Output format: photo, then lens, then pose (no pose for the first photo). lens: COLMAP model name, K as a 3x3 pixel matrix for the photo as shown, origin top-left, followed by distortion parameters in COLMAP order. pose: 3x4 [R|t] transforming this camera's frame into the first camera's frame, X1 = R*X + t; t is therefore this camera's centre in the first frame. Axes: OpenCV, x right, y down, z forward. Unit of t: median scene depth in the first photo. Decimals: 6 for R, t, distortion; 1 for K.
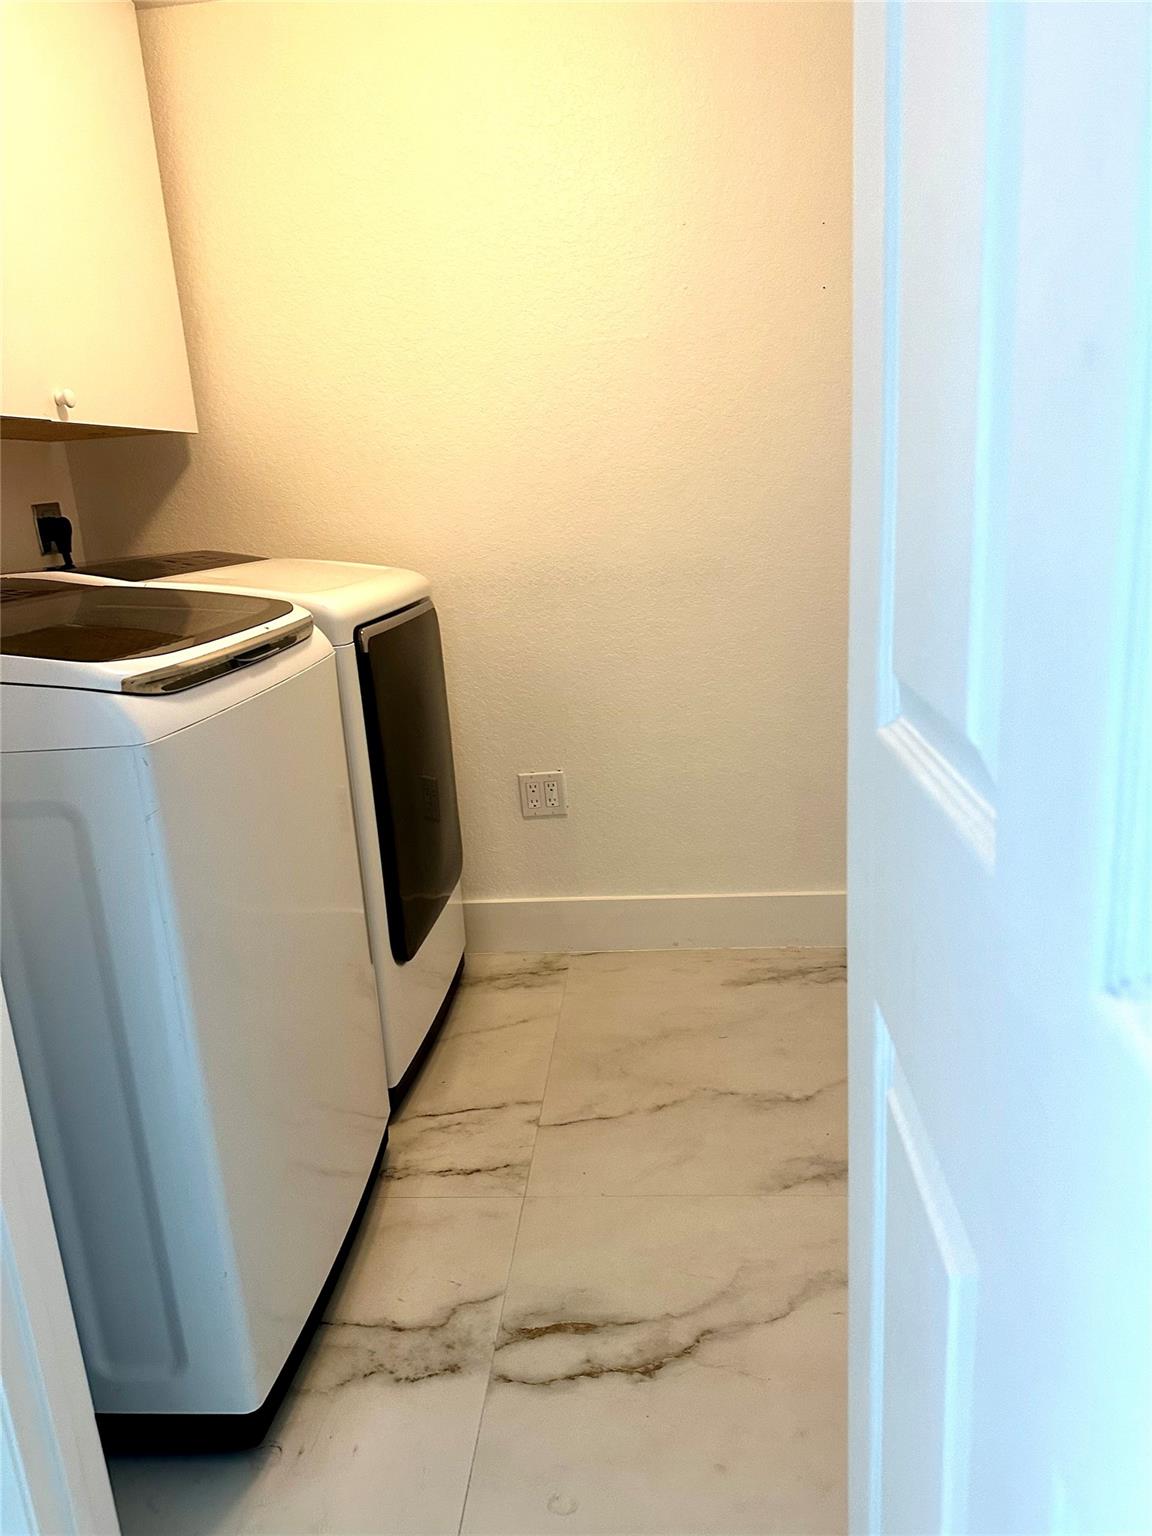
lens RADIAL K [[1067.1, 0, 576.6], [0, 1067.1, 767.6], [0, 0, 1]] dist [0.010886, -0.026957]
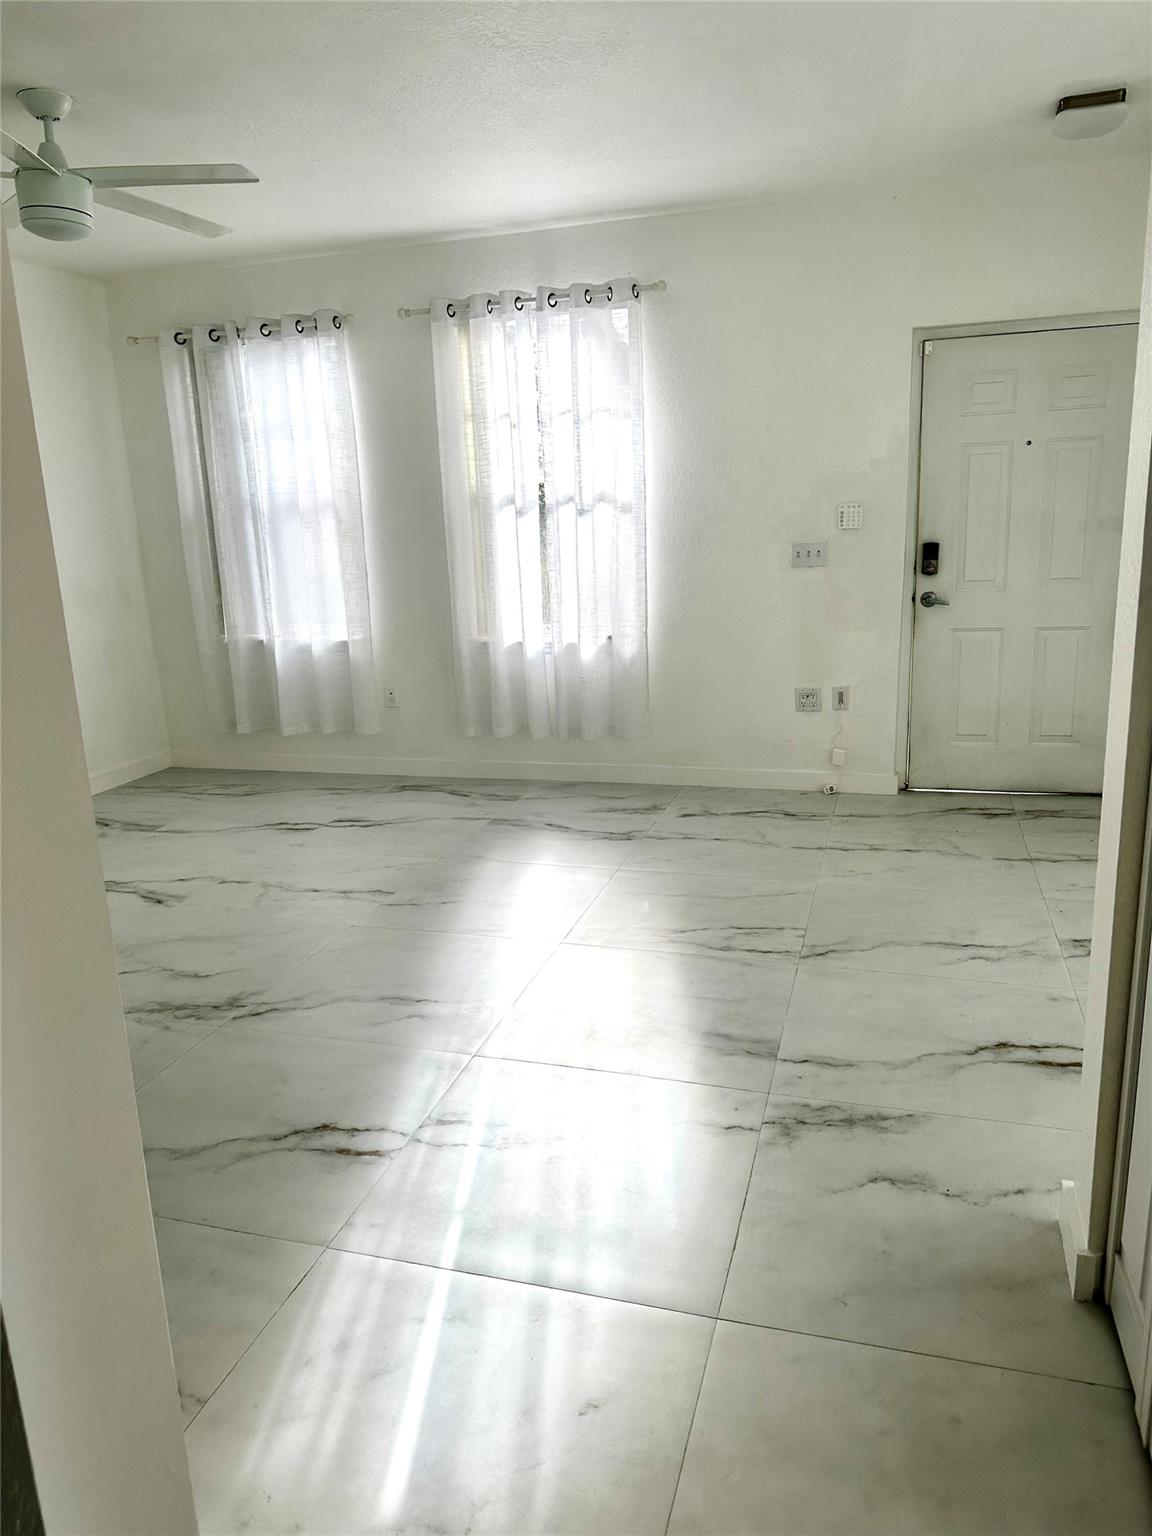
lens RADIAL K [[1067.1, 0, 574.1], [0, 1067.1, 766.5], [0, 0, 1]] dist [0.010886, -0.026957]
pose [[-0.947903, 0.175778, 0.265672, 0.163398], [0.276107, 0.869303, 0.409973, -0.681882], [-0.158885, 0.461968, -0.872548, 2.072198]]
